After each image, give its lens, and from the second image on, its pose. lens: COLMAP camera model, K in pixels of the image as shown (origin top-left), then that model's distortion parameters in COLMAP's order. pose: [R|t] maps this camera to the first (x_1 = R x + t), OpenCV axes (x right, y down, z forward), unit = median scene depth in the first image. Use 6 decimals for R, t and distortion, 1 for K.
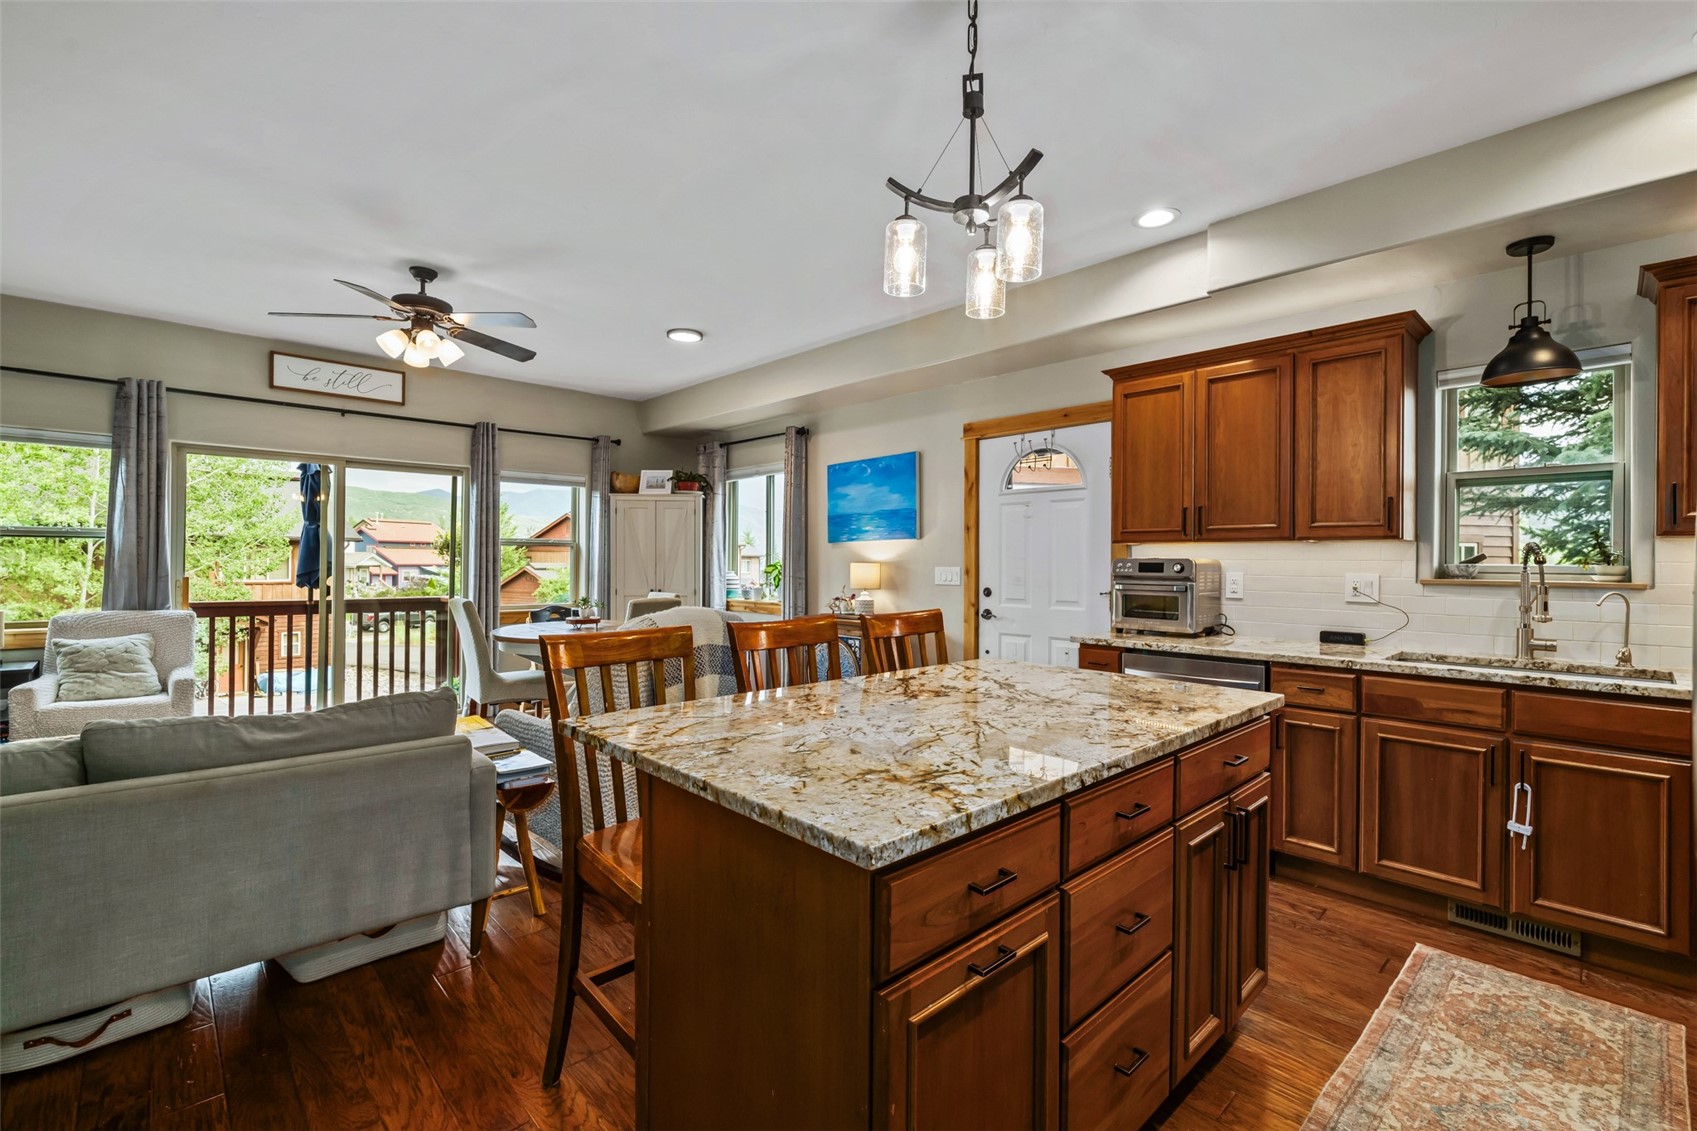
lens RADIAL K [[754.0, 0, 844.9], [0, 754.0, 557.7], [0, 0, 1]] dist [-0.001843, -0.000616]
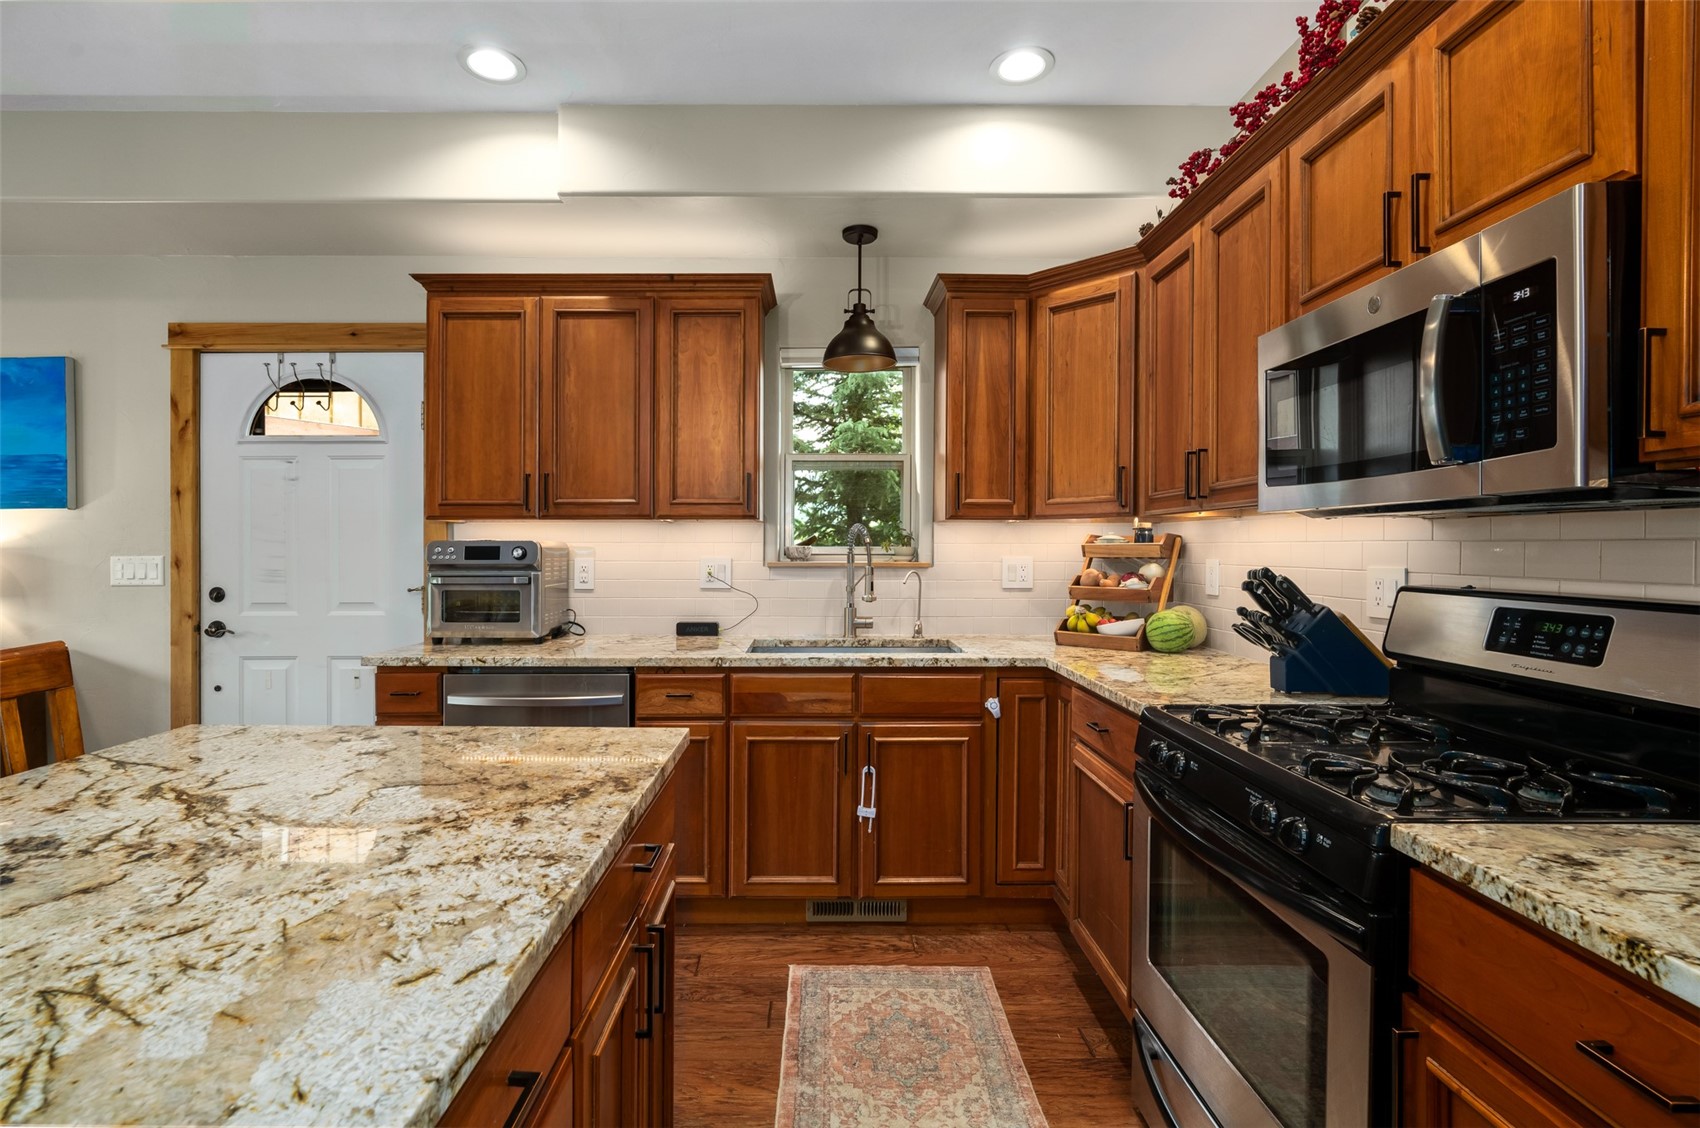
lens RADIAL K [[808.4, 0, 841.3], [0, 808.4, 547.4], [0, 0, 1]] dist [-0.007479, 0.000633]
pose [[0.679374, -0.004685, 0.733777, 0.051013], [0.000948, 0.999984, 0.005507, 0.002950], [-0.733791, -0.003046, 0.679368, 0.160847]]
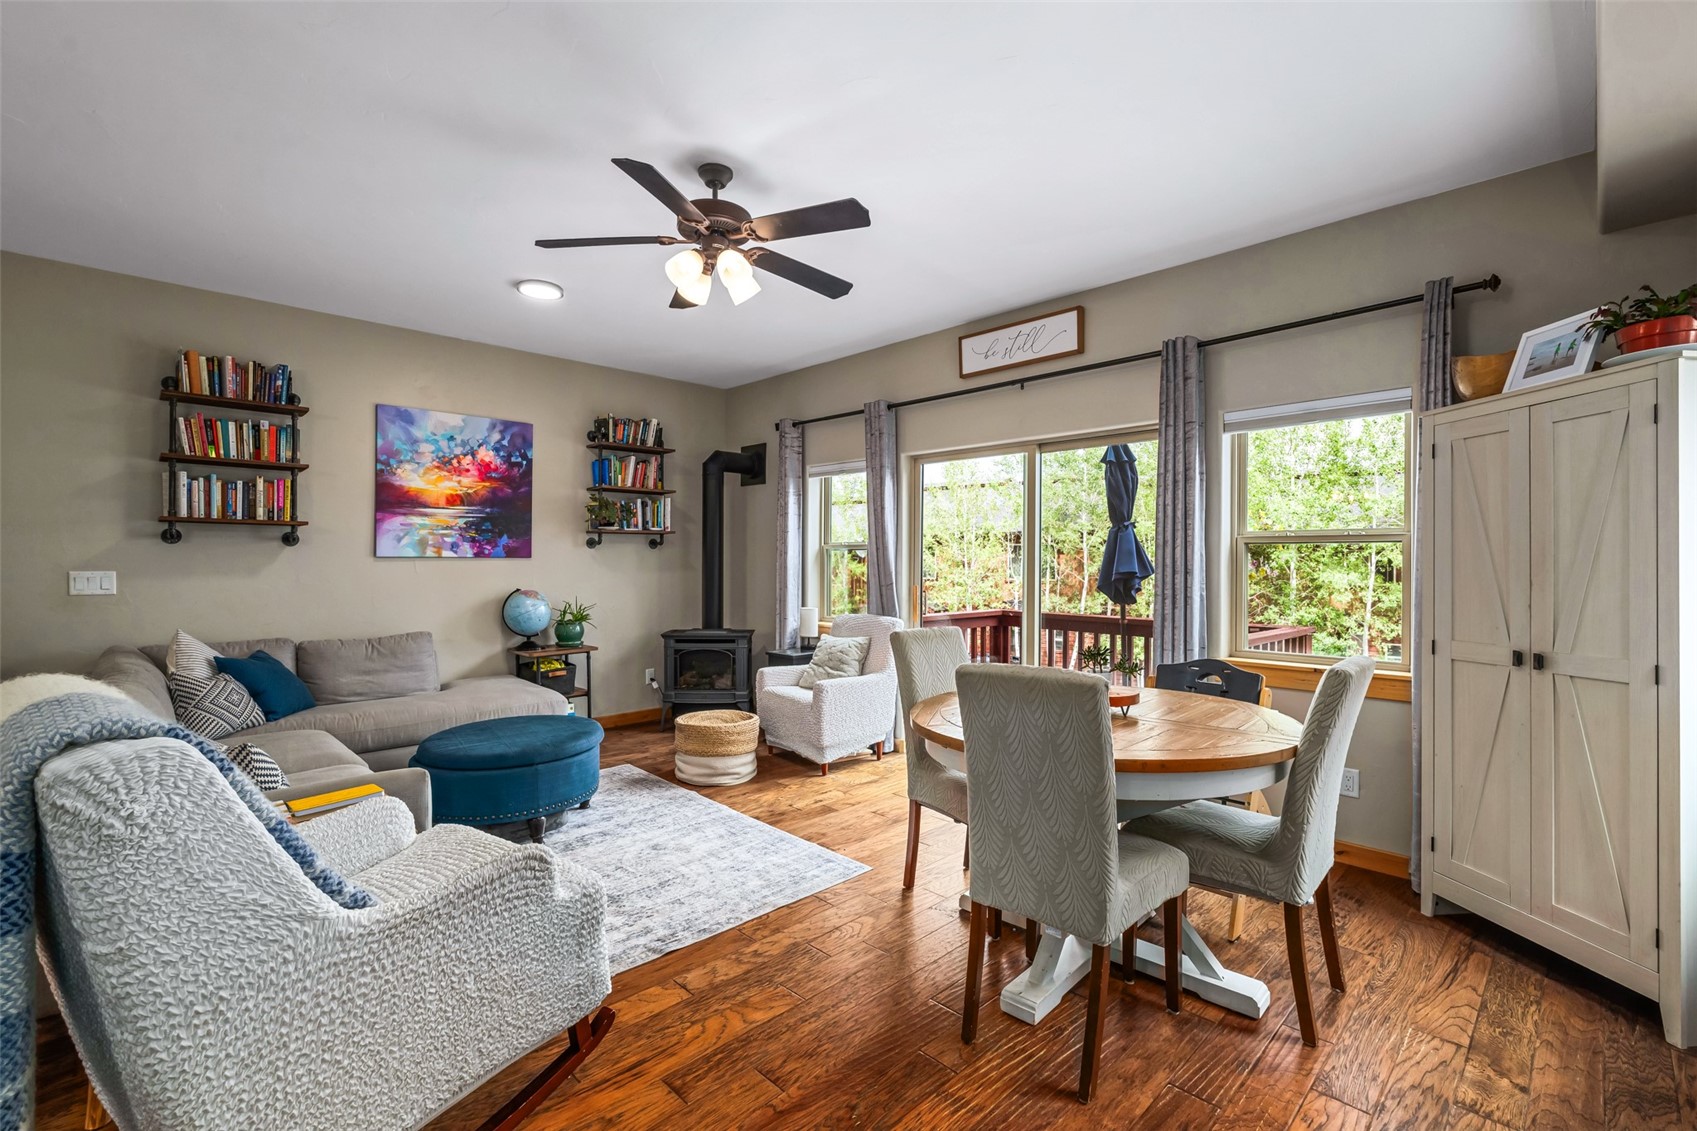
lens RADIAL K [[754.0, 0, 859.4], [0, 754.0, 562.2], [0, 0, 1]] dist [-0.001843, -0.000616]
pose [[0.031589, -0.010450, -0.999446, 0.146048], [-0.000723, 0.999945, -0.010478, 0.004639], [0.999501, 0.001053, 0.031579, 0.946004]]
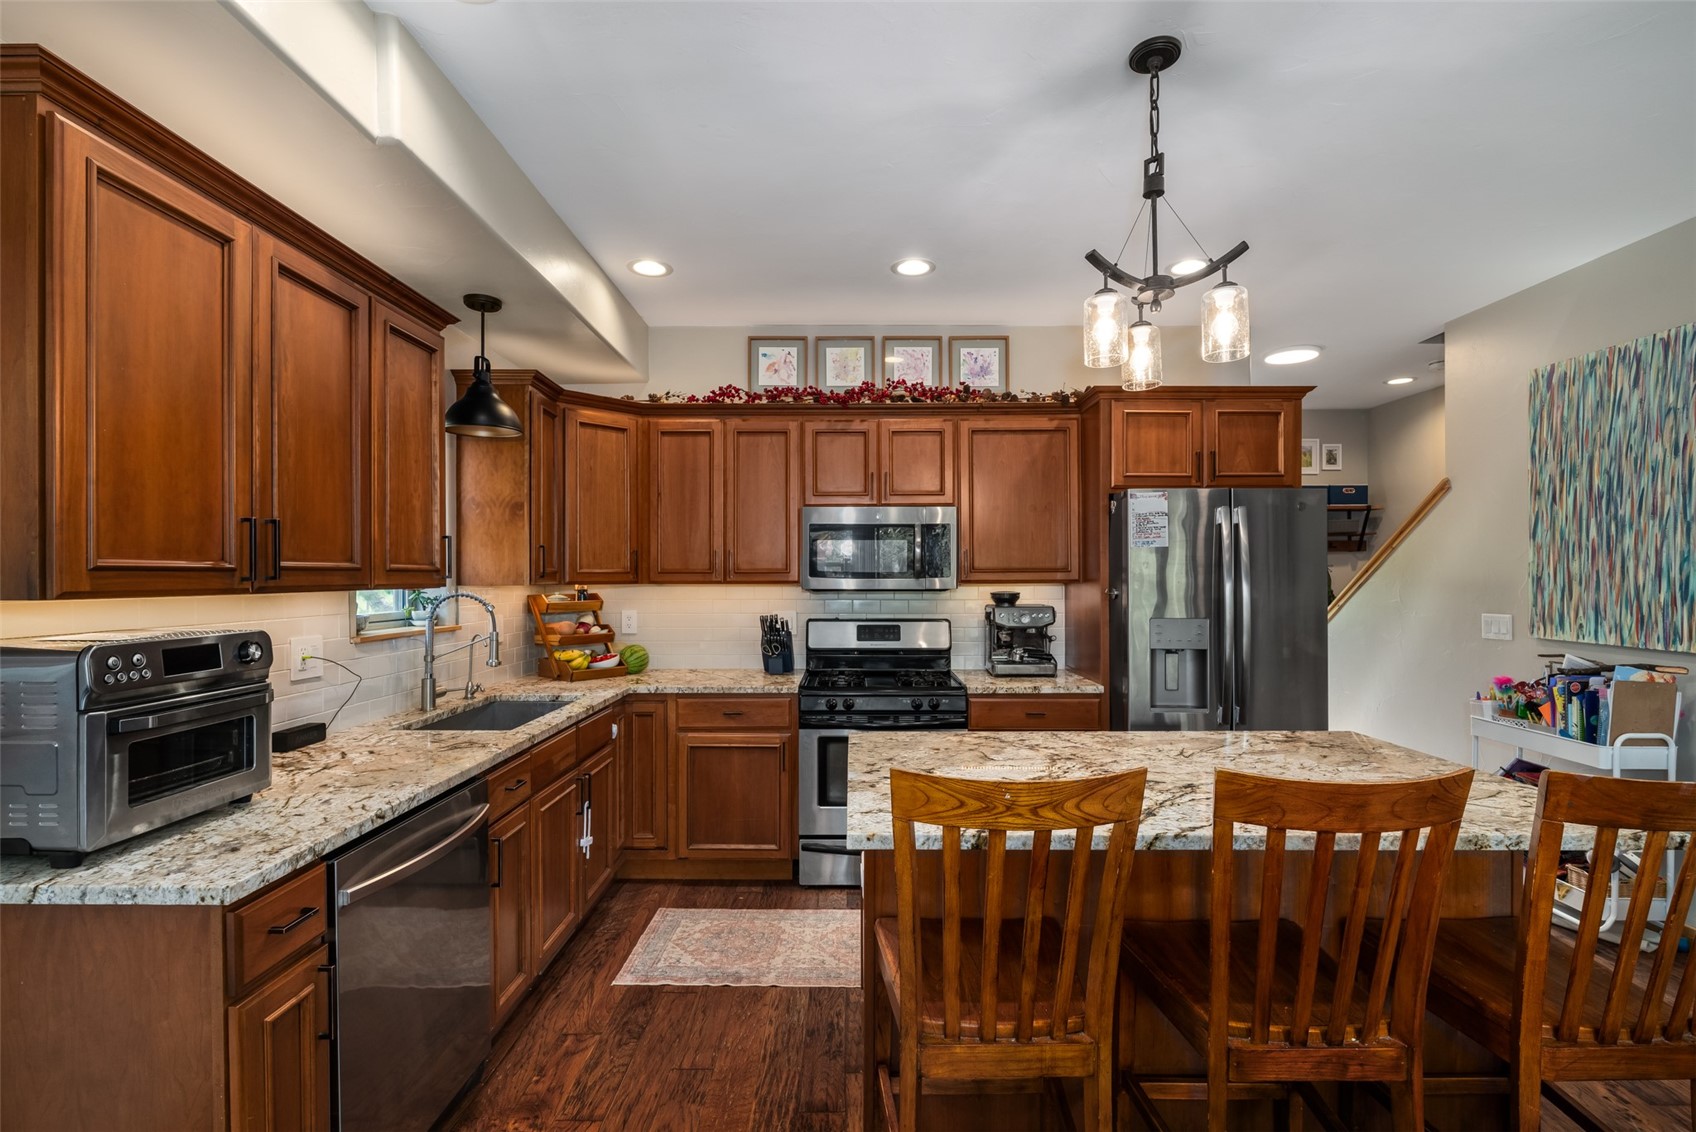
lens RADIAL K [[753.6, 0, 804.4], [0, 753.6, 572.8], [0, 0, 1]] dist [-0.001843, -0.000616]
pose [[-0.704931, -0.003214, 0.709268, -0.083152], [-0.007464, 0.999968, -0.002887, -0.026180], [-0.709236, -0.007329, -0.704933, 0.826260]]
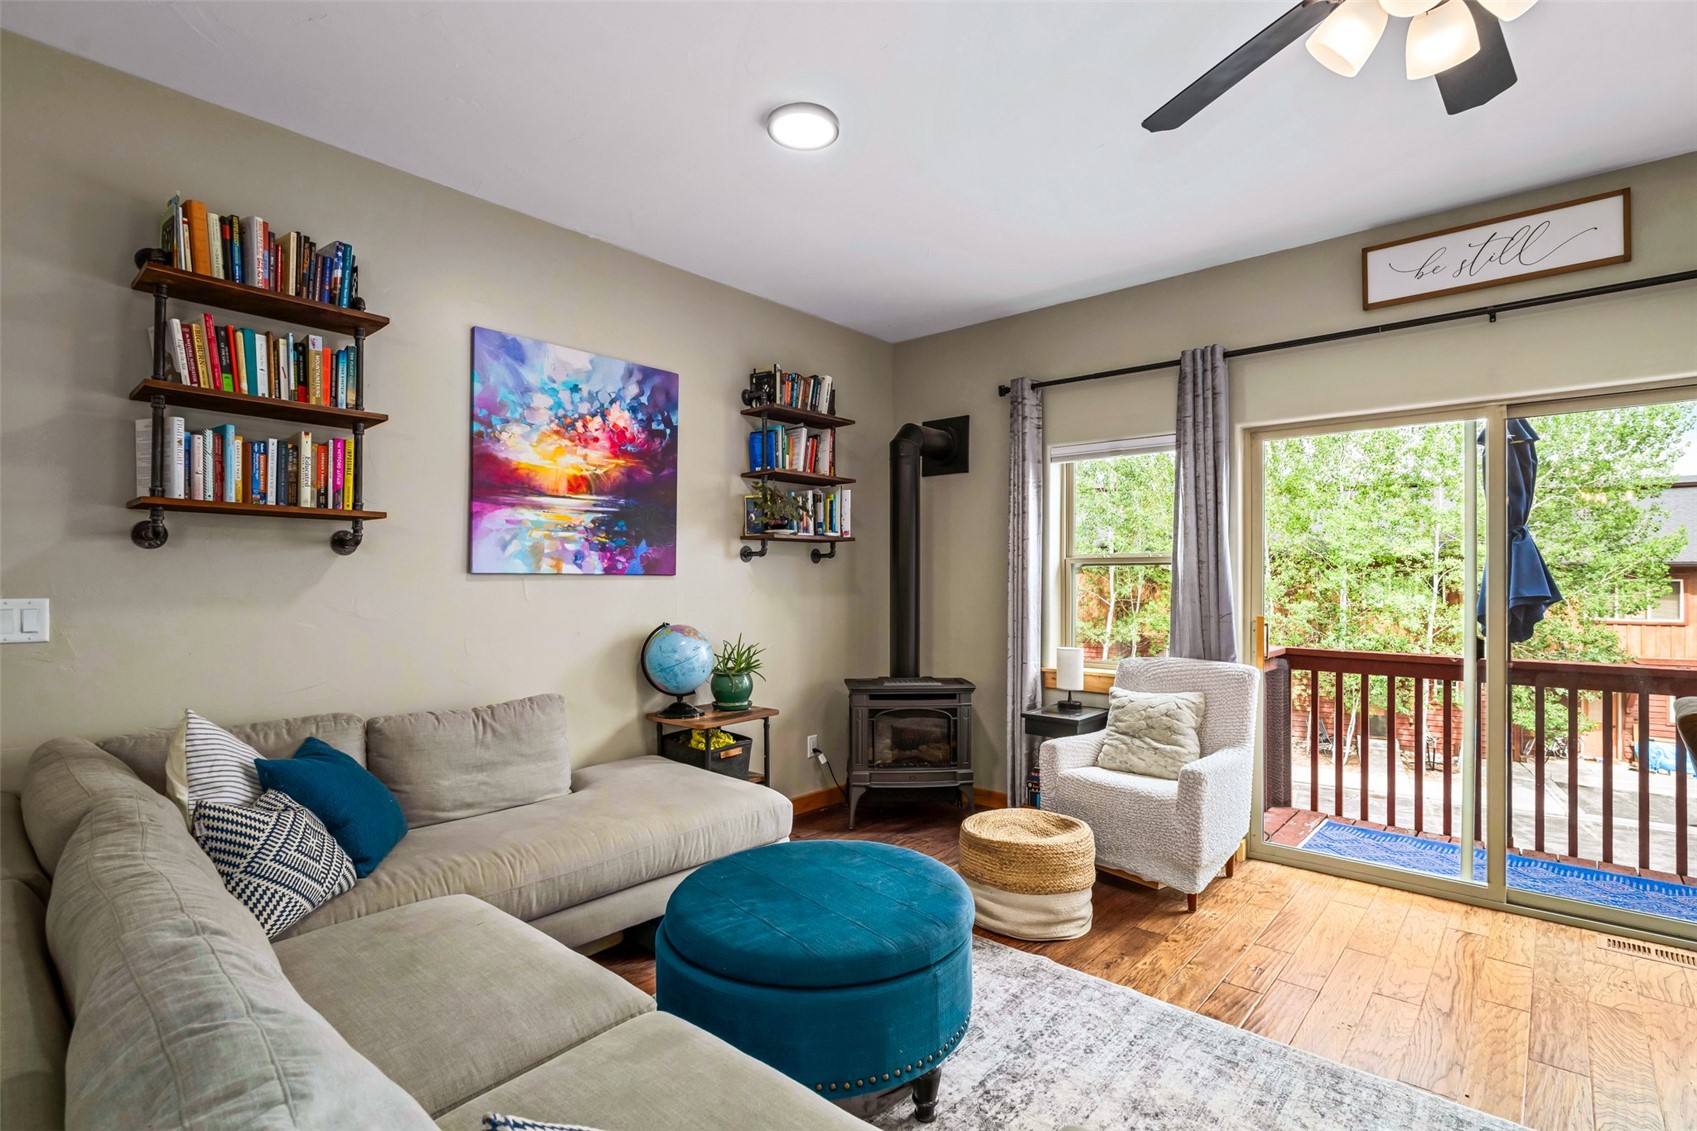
lens RADIAL K [[806.9, 0, 853.9], [0, 806.9, 575.1], [0, 0, 1]] dist [-0.007479, 0.000633]
pose [[0.104675, -0.019706, -0.994311, -0.181837], [0.000180, 0.999804, -0.019796, 0.002188], [0.994506, 0.001893, 0.104658, 0.581798]]
